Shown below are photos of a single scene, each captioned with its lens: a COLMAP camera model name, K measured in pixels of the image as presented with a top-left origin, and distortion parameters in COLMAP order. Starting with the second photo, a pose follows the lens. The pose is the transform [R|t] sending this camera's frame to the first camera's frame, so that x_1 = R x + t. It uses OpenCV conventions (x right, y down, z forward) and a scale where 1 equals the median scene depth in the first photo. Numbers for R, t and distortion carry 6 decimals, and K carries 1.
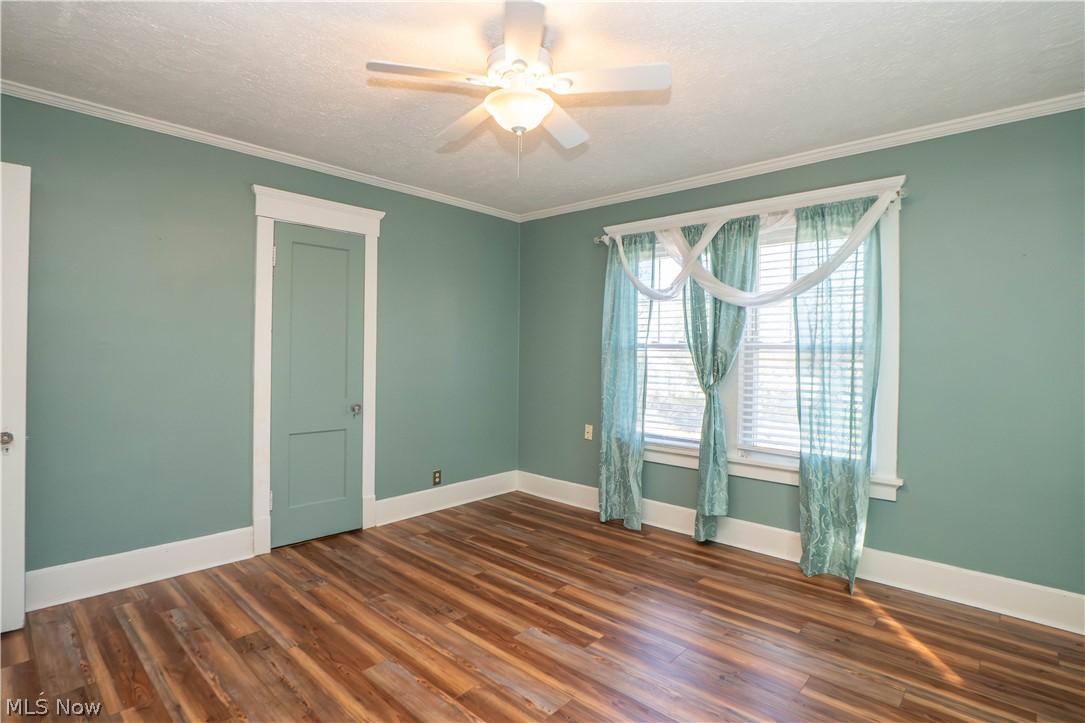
lens RADIAL K [[559.7, 0, 550.1], [0, 559.7, 337.2], [0, 0, 1]] dist [-0.025156, 0.000660]
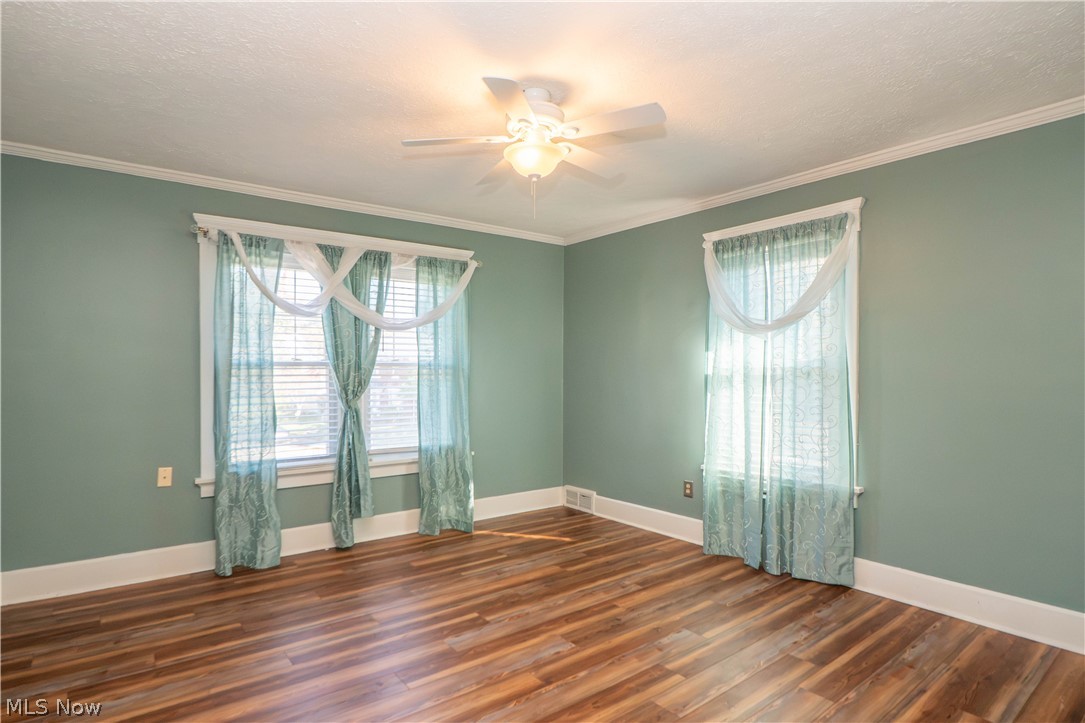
lens RADIAL K [[541.5, 0, 542.5], [0, 541.5, 361.5], [0, 0, 1]] dist [-0.037183, 0.000324]
pose [[0.180730, 0.001617, 0.983531, -0.679730], [-0.018234, 0.999832, 0.001707, 0.003593], [-0.983364, -0.018242, 0.180729, 0.461399]]
